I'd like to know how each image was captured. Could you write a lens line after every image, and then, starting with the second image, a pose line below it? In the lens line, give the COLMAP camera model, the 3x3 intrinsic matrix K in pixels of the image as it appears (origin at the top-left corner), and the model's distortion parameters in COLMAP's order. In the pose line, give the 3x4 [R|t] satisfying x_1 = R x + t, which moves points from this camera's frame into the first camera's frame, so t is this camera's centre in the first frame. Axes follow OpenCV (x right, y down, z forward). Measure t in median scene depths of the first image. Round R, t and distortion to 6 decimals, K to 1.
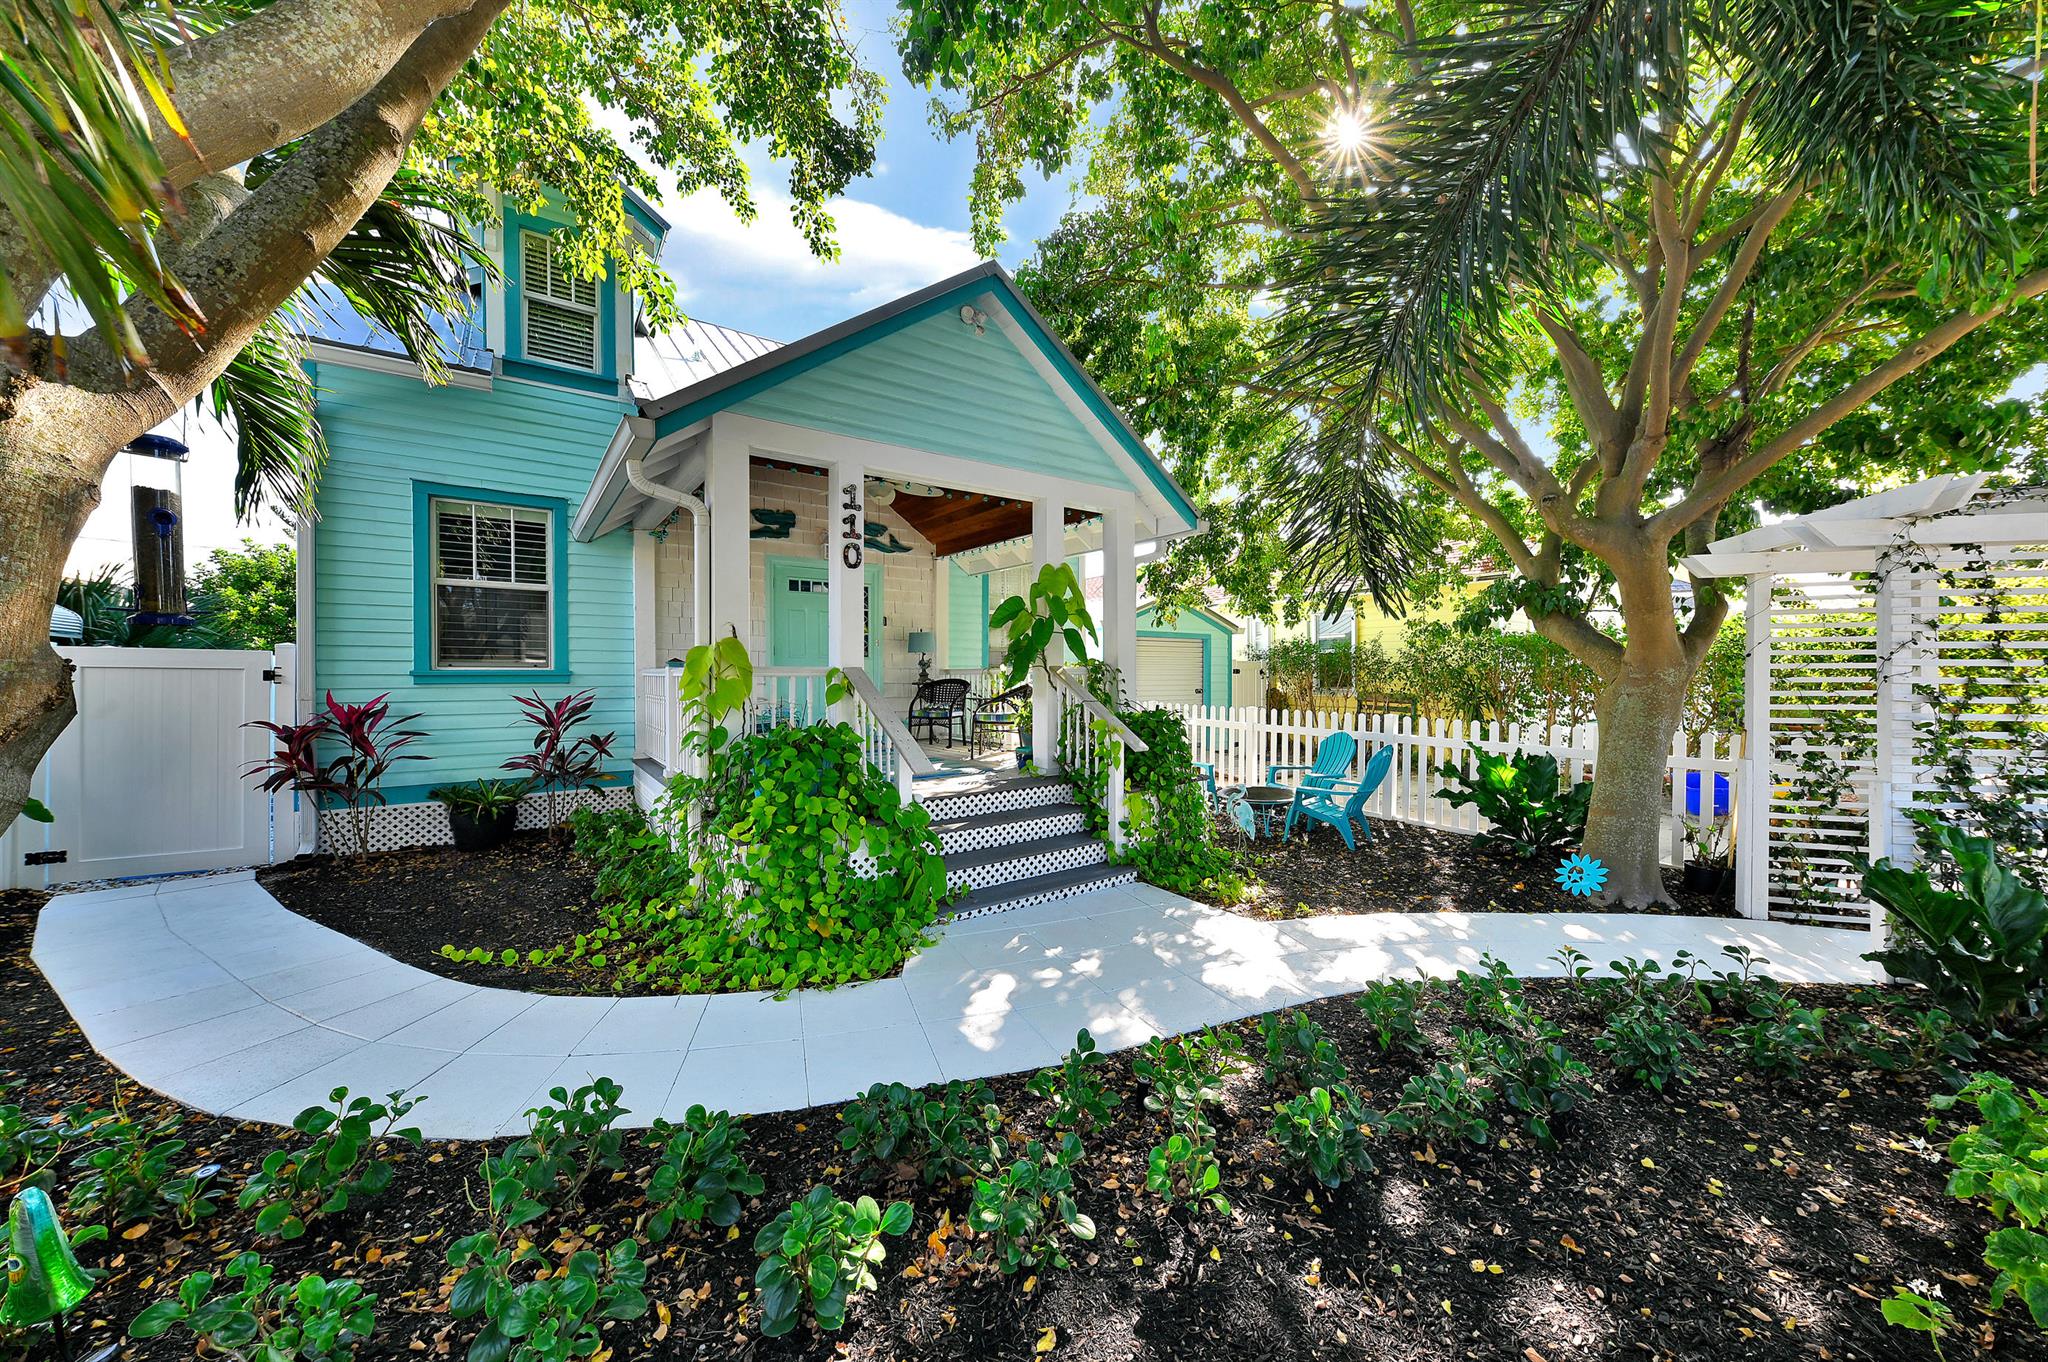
lens RADIAL K [[710.0, 0, 1018.2], [0, 710.0, 678.3], [0, 0, 1]] dist [-0.000372, -0.000440]
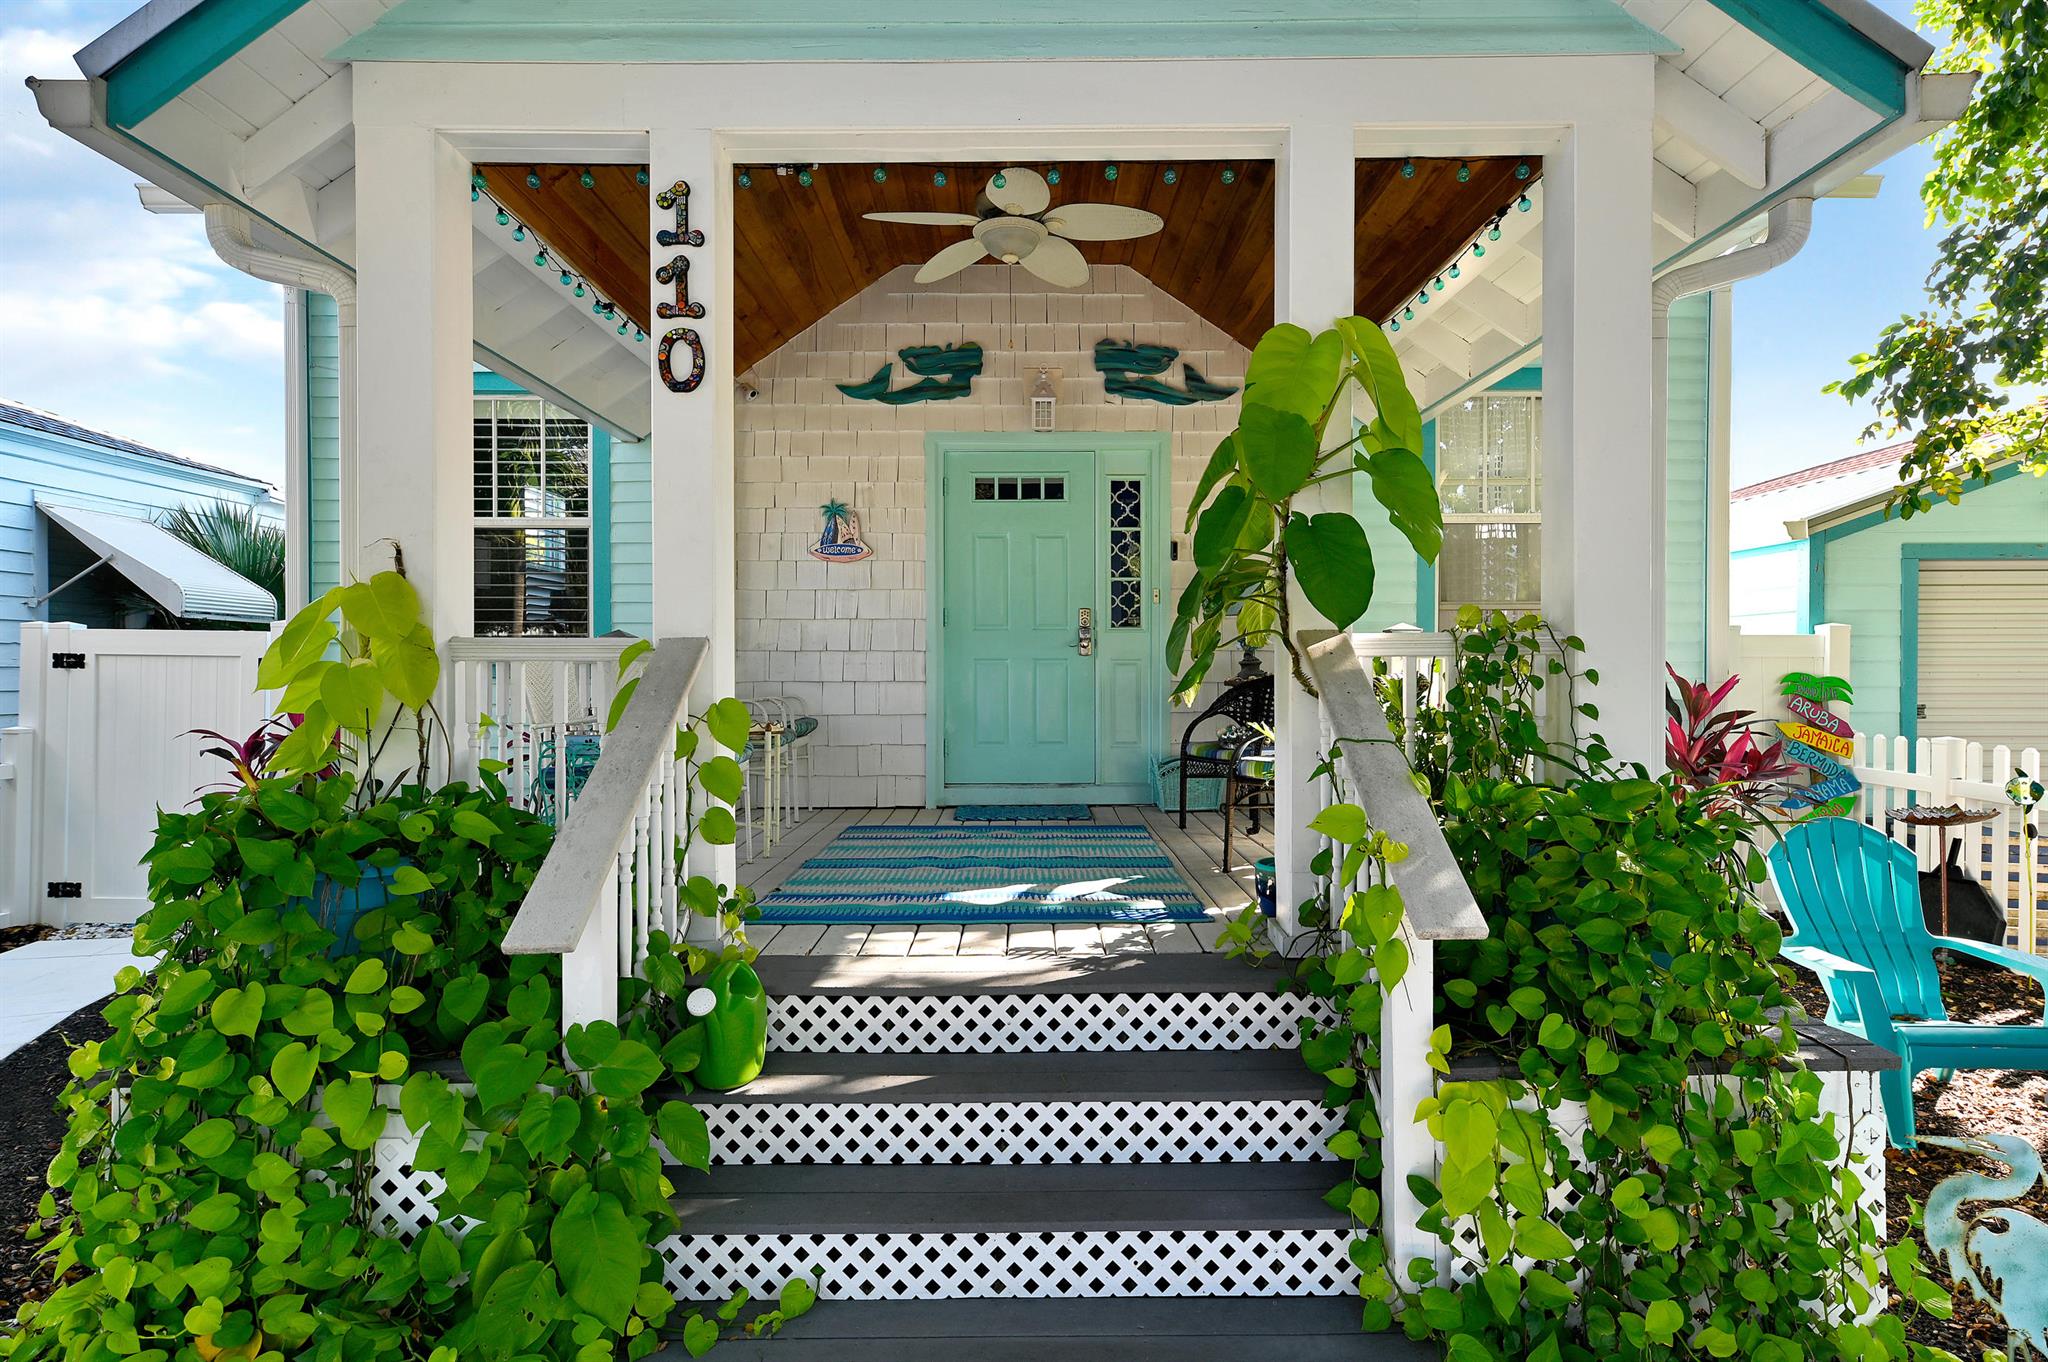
lens RADIAL K [[1137.6, 0, 1023.3], [0, 1137.6, 676.8], [0, 0, 1]] dist [0.011110, 0.001565]
pose [[0.821205, 0.002483, -0.570629, 0.265726], [-0.002395, 0.999997, 0.000904, 0.004938], [0.570629, 0.000624, 0.821208, 0.525597]]
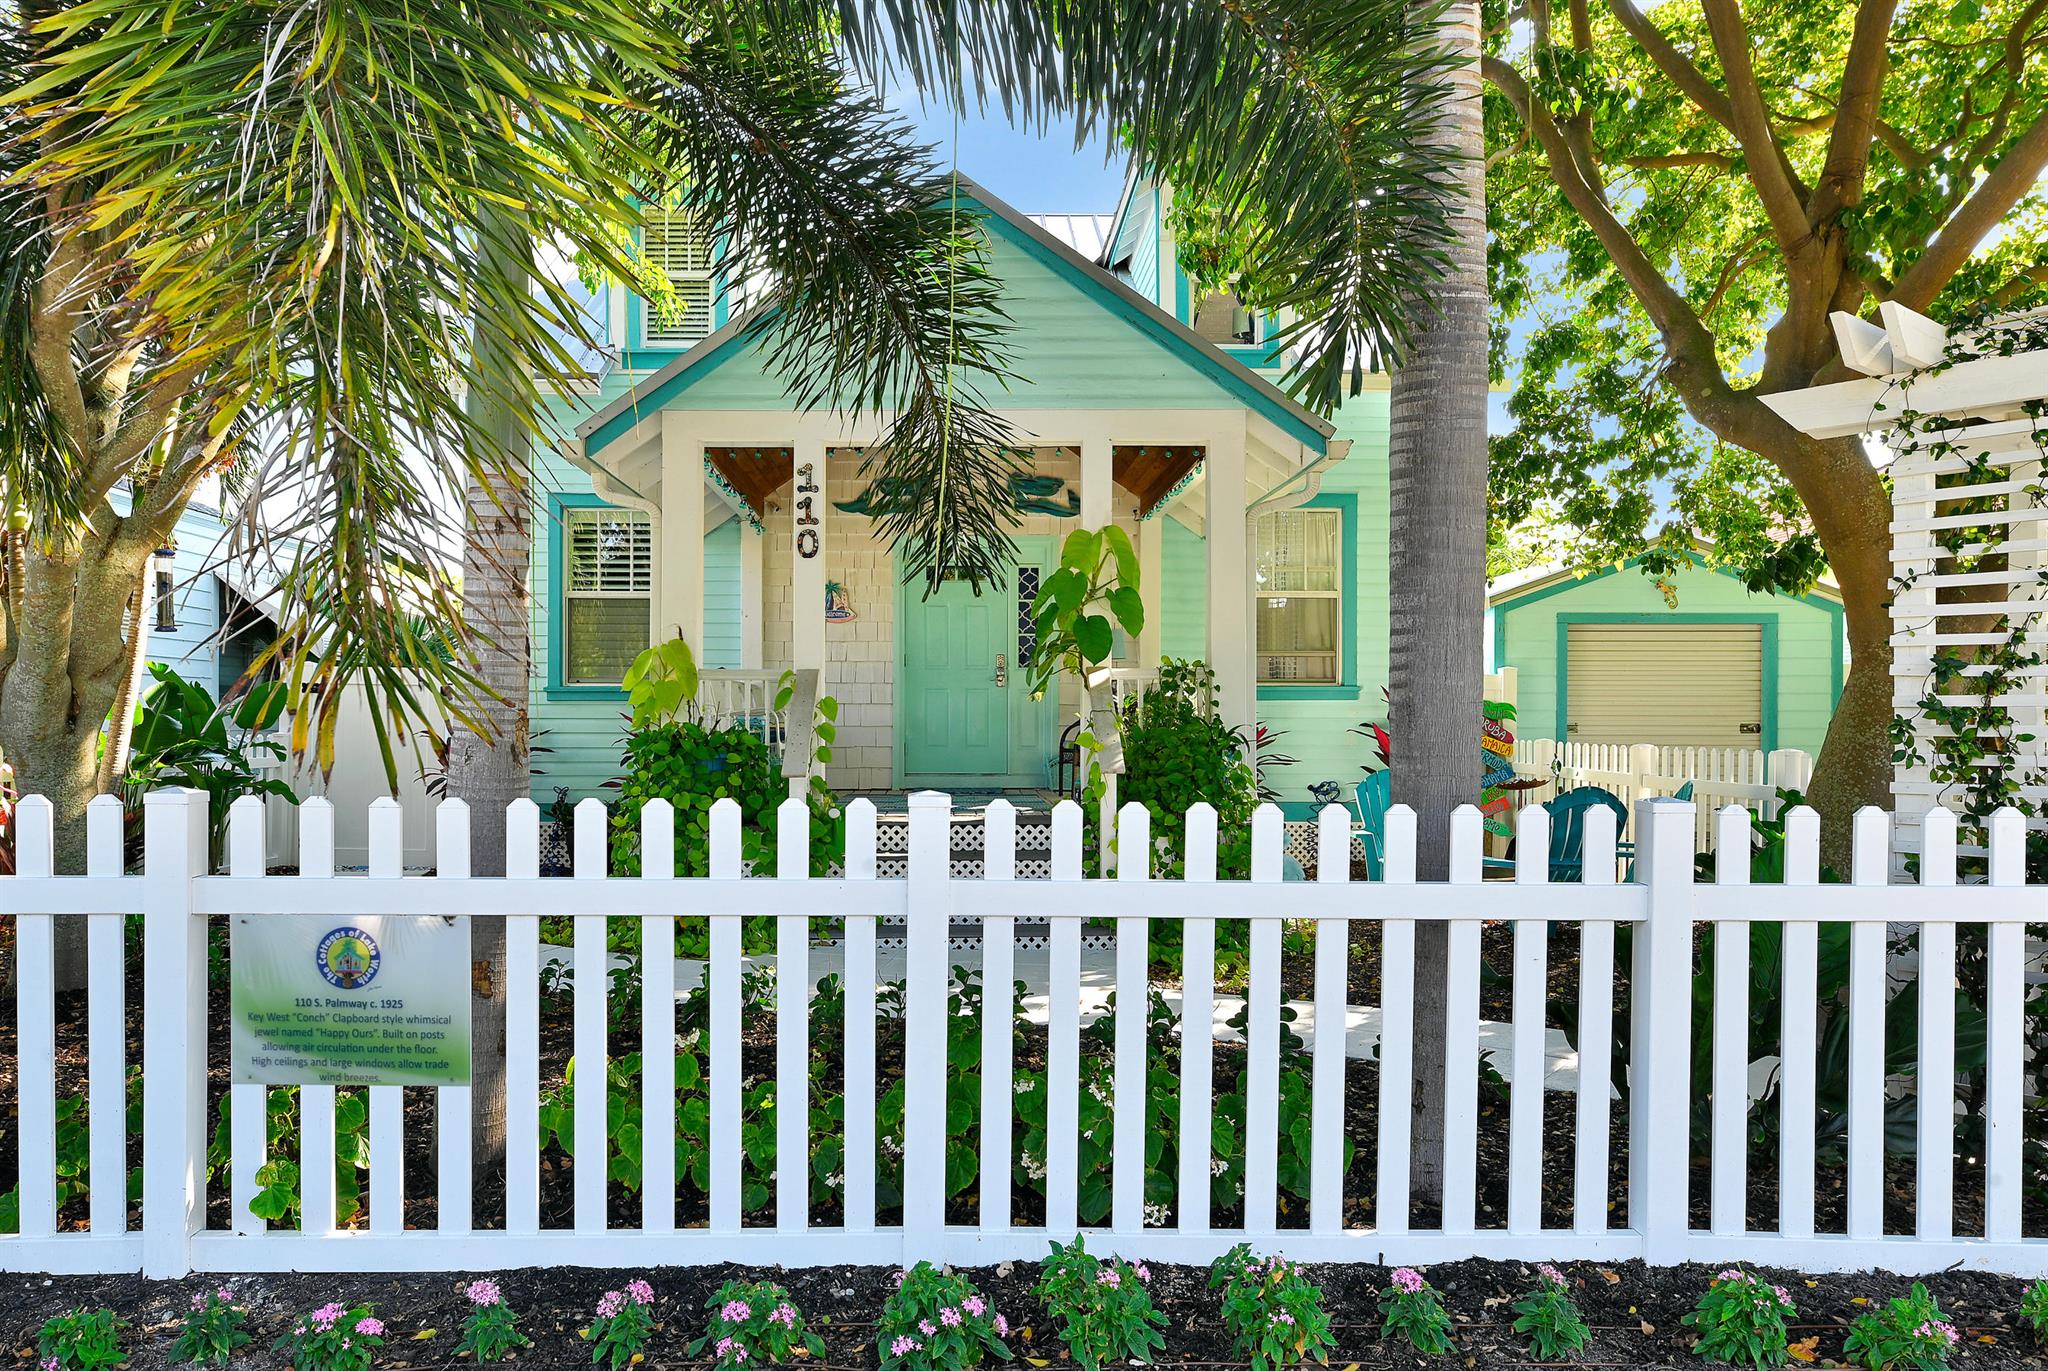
lens RADIAL K [[1366.9, 0, 933.6], [0, 1366.9, 729.7], [0, 0, 1]] dist [-0.003331, 0.003172]
pose [[0.813963, 0.005319, -0.580893, 0.804462], [-0.006632, 0.999978, -0.000137, 0.053556], [0.580879, 0.003963, 0.813980, -0.271075]]
